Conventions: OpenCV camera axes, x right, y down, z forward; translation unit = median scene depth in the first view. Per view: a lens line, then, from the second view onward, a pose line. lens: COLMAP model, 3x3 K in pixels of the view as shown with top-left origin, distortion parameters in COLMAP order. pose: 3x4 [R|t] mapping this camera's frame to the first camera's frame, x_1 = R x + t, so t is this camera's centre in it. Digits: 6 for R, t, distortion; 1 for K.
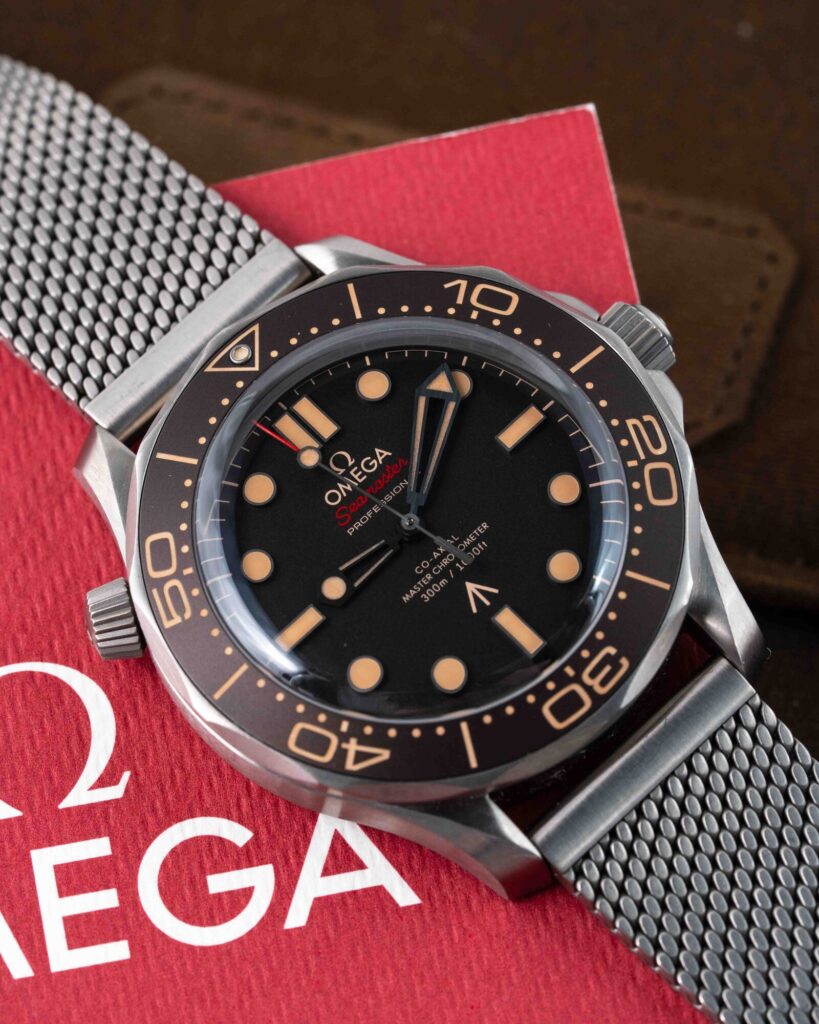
lens RADIAL K [[3818.0, 0, 422.3], [0, 3818.0, 695.3], [0, 0, 1]] dist [0.822082, -1.973598]
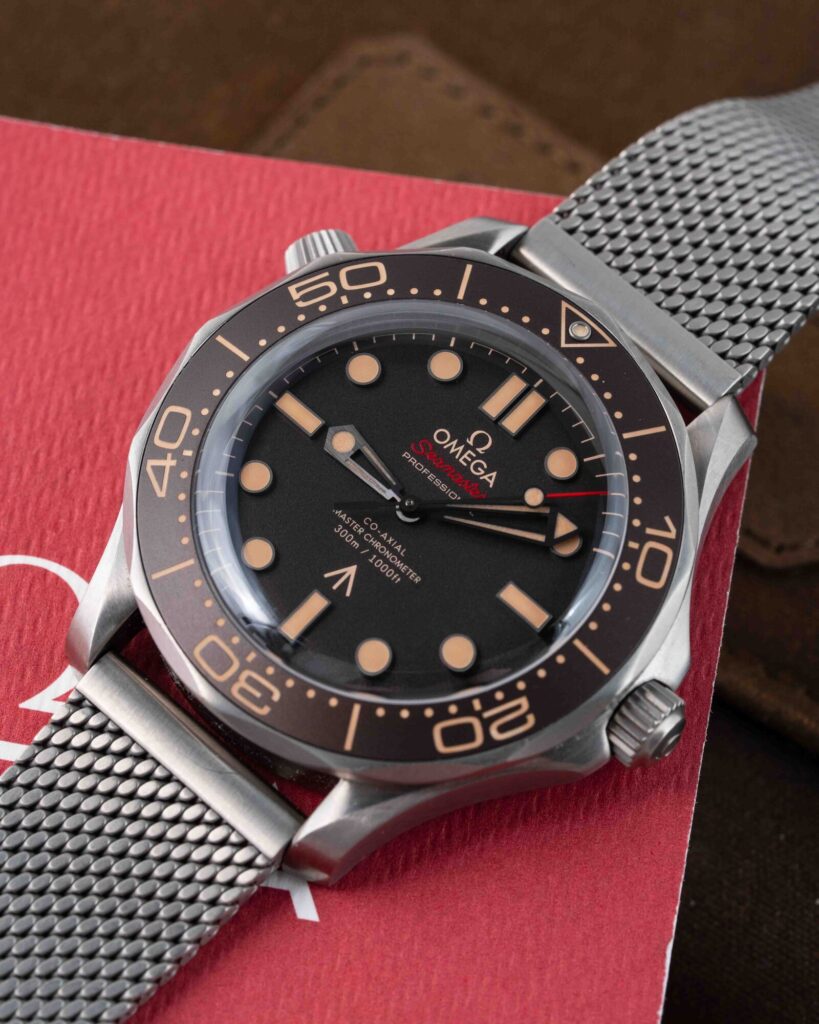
lens RADIAL K [[3818.0, 0, 422.3], [0, 3818.0, 695.3], [0, 0, 1]] dist [0.822082, -1.973598]
pose [[0.056422, 0.950495, -0.305574, 0.349444], [-0.934397, 0.158095, 0.319230, -0.358823], [0.351737, 0.267516, 0.897060, 0.120260]]
